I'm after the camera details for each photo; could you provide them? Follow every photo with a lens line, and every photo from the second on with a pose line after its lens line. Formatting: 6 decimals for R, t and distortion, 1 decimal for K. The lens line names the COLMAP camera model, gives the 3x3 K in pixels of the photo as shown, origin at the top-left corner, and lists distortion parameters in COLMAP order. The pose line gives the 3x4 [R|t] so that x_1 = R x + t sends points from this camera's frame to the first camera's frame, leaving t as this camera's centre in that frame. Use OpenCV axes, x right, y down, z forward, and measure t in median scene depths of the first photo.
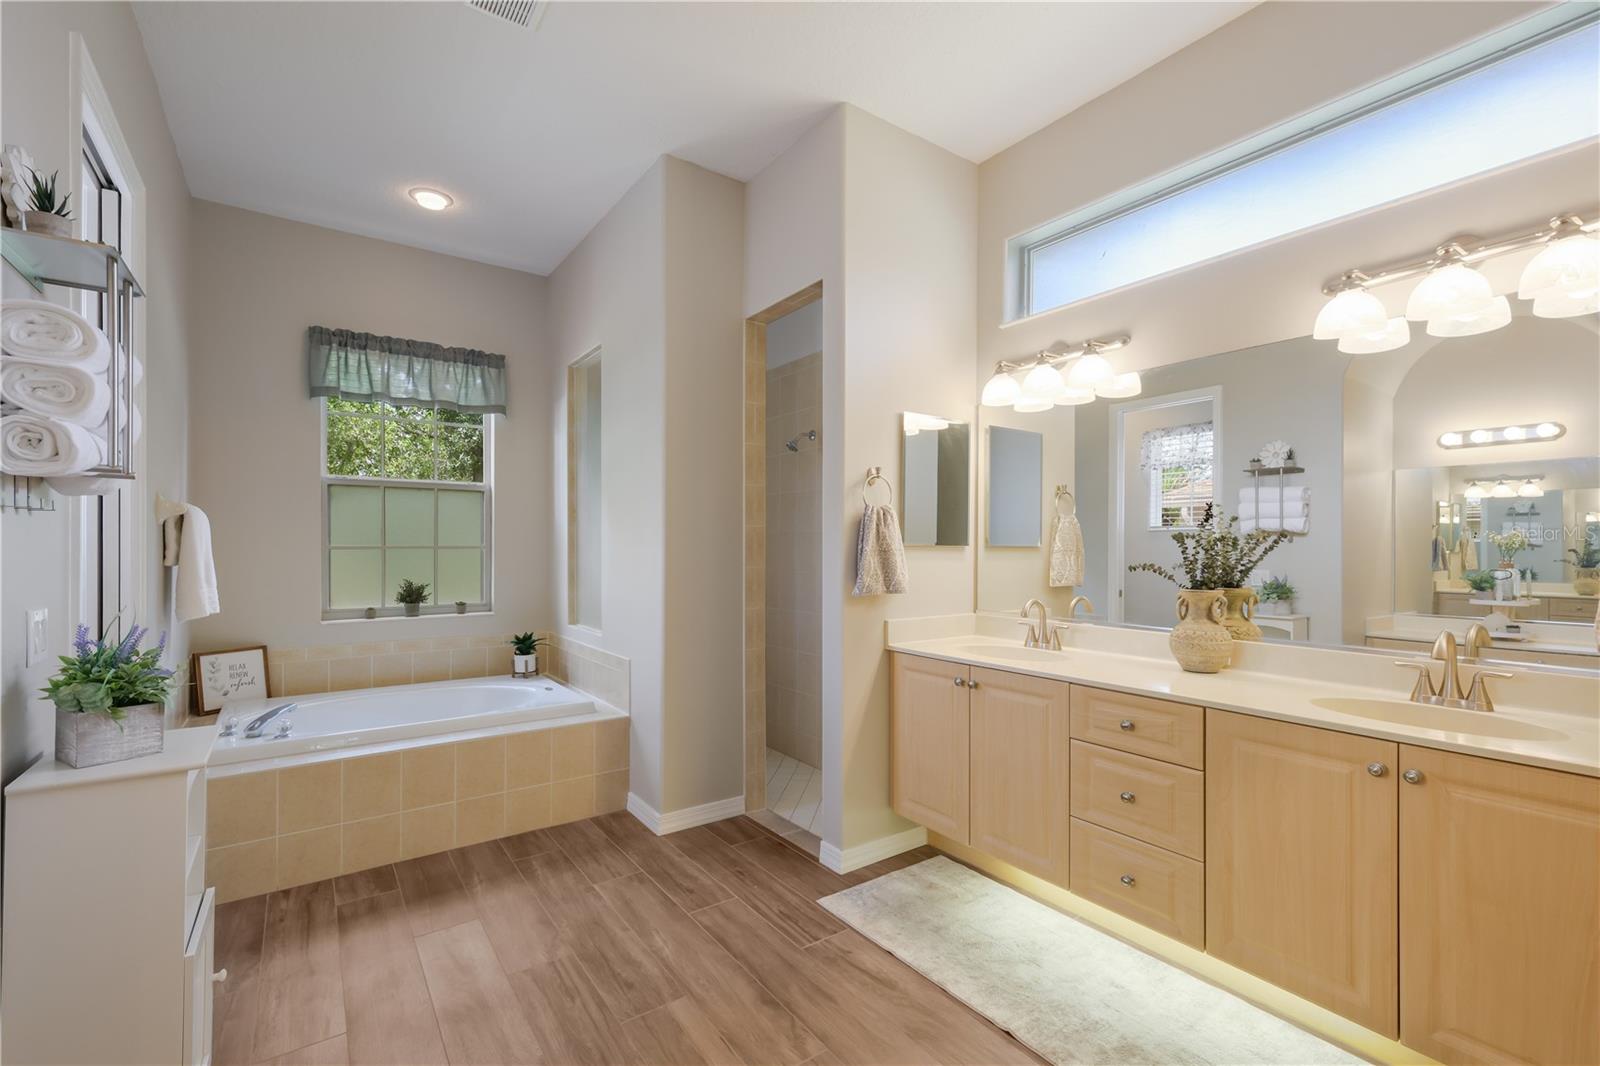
lens RADIAL K [[699.8, 0, 801.1], [0, 699.8, 562.5], [0, 0, 1]] dist [0.003809, 0.000480]
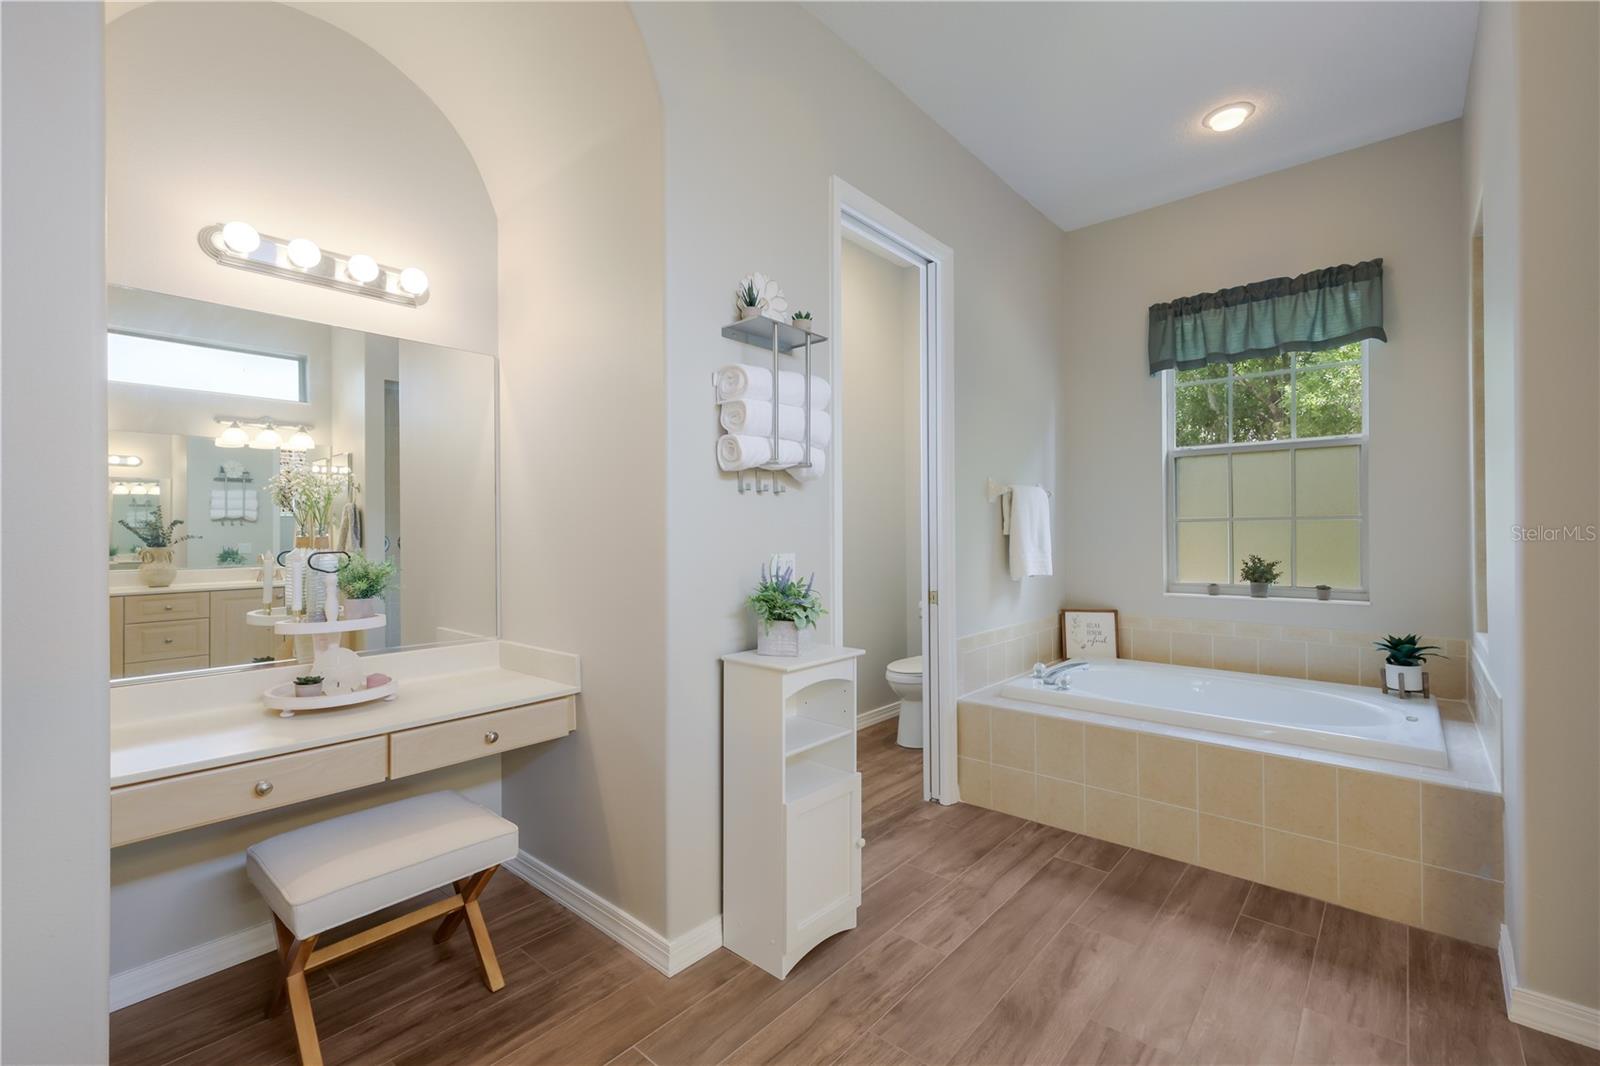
lens RADIAL K [[684.6, 0, 796.0], [0, 684.6, 539.1], [0, 0, 1]] dist [0.003133, 0.001041]
pose [[0.226552, 0.008067, -0.973966, 0.169210], [-0.015514, 0.999869, 0.004673, 0.009814], [0.973875, 0.014051, 0.226648, 0.263657]]
